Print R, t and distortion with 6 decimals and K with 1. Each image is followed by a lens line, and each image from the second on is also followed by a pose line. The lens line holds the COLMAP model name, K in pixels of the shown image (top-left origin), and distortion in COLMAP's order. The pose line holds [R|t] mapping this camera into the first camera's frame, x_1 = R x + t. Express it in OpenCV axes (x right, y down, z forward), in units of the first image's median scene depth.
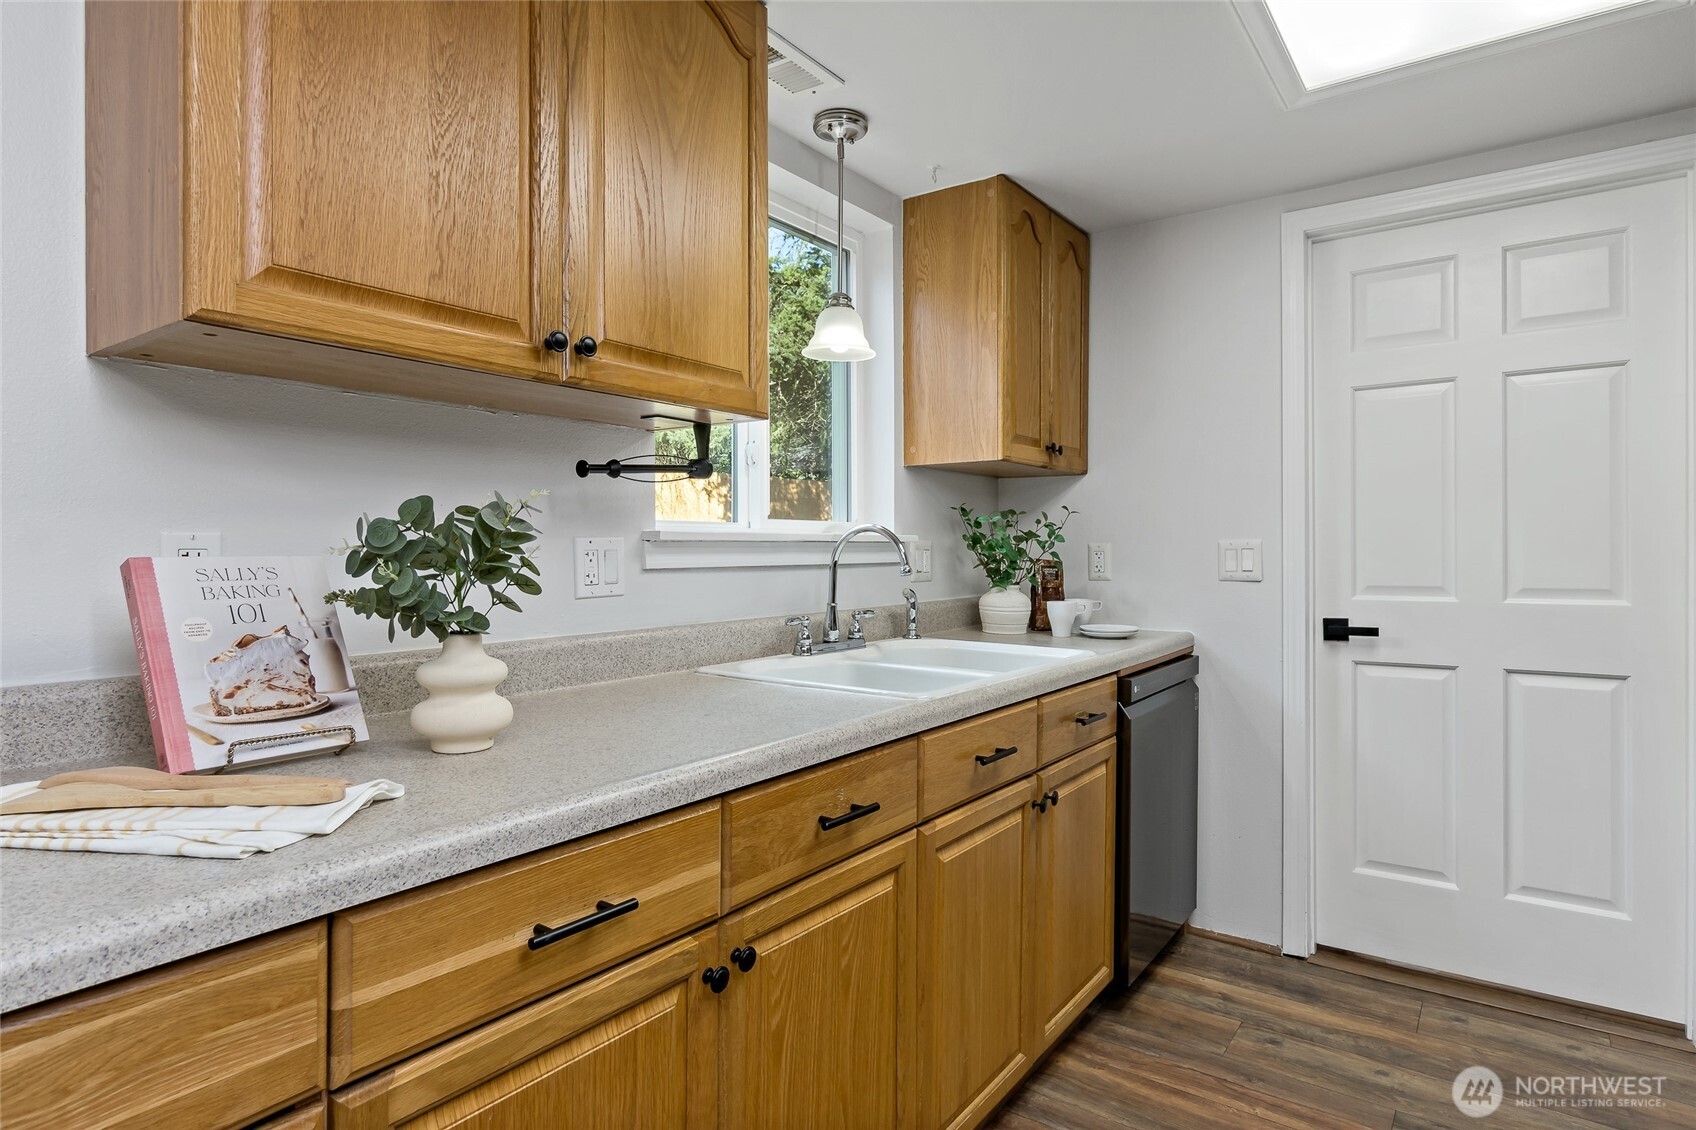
lens RADIAL K [[890.2, 0, 876.3], [0, 890.2, 541.6], [0, 0, 1]] dist [-0.001098, -0.000509]
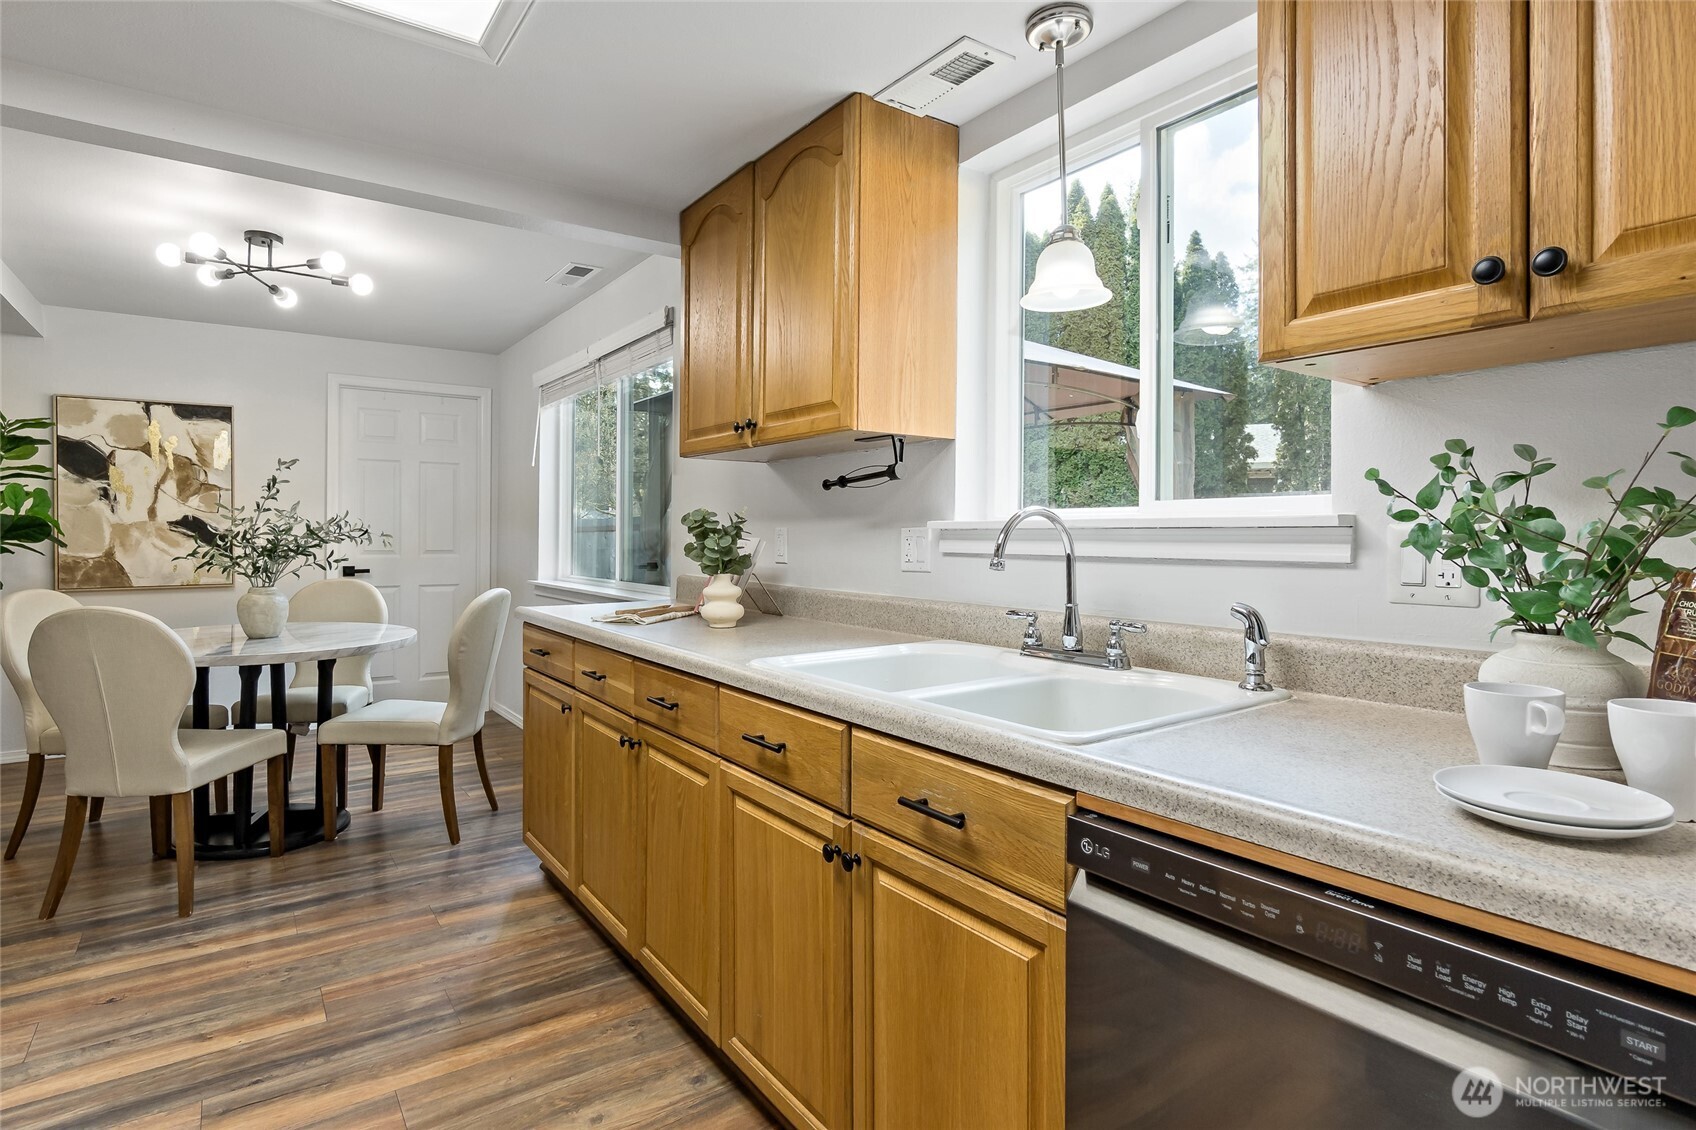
lens RADIAL K [[890.2, 0, 876.3], [0, 890.2, 541.6], [0, 0, 1]] dist [-0.001098, -0.000509]
pose [[-0.313759, 0.005141, -0.949489, 0.962789], [0.000468, 0.999986, 0.005260, 0.008980], [0.949502, 0.001205, -0.313757, 1.325516]]
